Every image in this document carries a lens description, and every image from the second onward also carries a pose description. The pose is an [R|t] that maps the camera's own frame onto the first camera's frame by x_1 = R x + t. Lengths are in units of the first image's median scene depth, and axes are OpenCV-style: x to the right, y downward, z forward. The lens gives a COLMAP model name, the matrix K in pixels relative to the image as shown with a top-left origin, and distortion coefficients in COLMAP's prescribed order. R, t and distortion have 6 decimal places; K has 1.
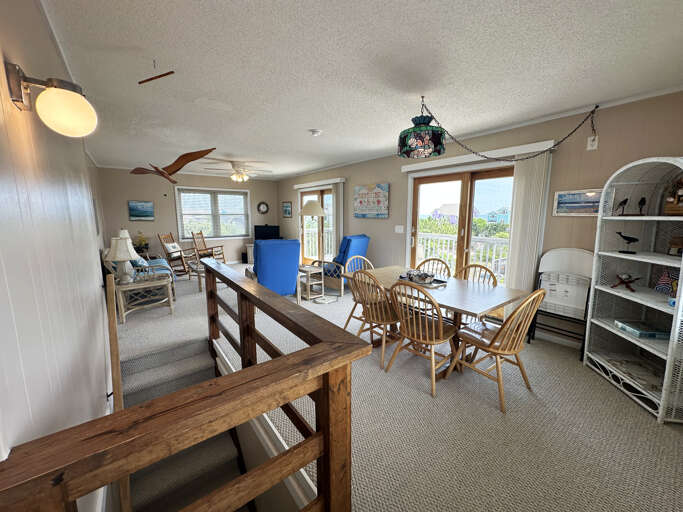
lens RADIAL K [[273.2, 0, 341.2], [0, 273.2, 255.8], [0, 0, 1]] dist [-0.002246, 0.000558]
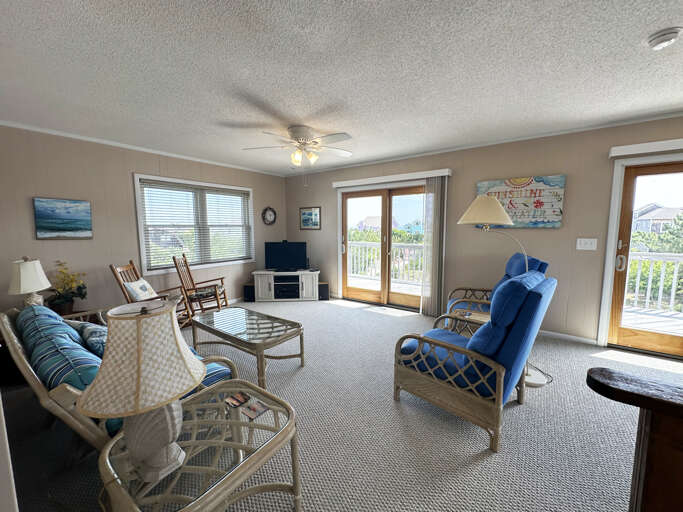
lens RADIAL K [[273.2, 0, 340.3], [0, 273.2, 255.4], [0, 0, 1]] dist [-0.002246, 0.000558]
pose [[0.957101, -0.037485, 0.287321, -0.416848], [0.051076, 0.997895, -0.039954, -0.056561], [-0.285218, 0.052915, 0.957001, 0.410456]]
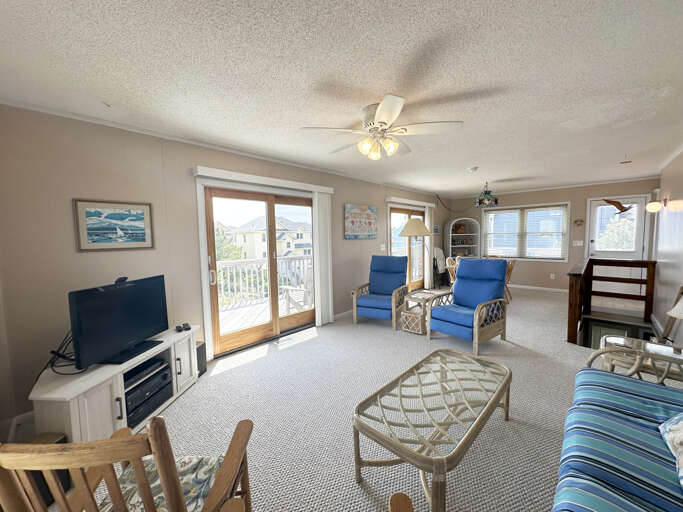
lens RADIAL K [[273.2, 0, 341.7], [0, 273.2, 253.2], [0, 0, 1]] dist [-0.002246, 0.000558]
pose [[-0.147352, -0.075039, 0.986234, -0.700327], [0.154408, 0.983147, 0.097874, -0.163761], [-0.976957, 0.166704, -0.133282, 1.013185]]
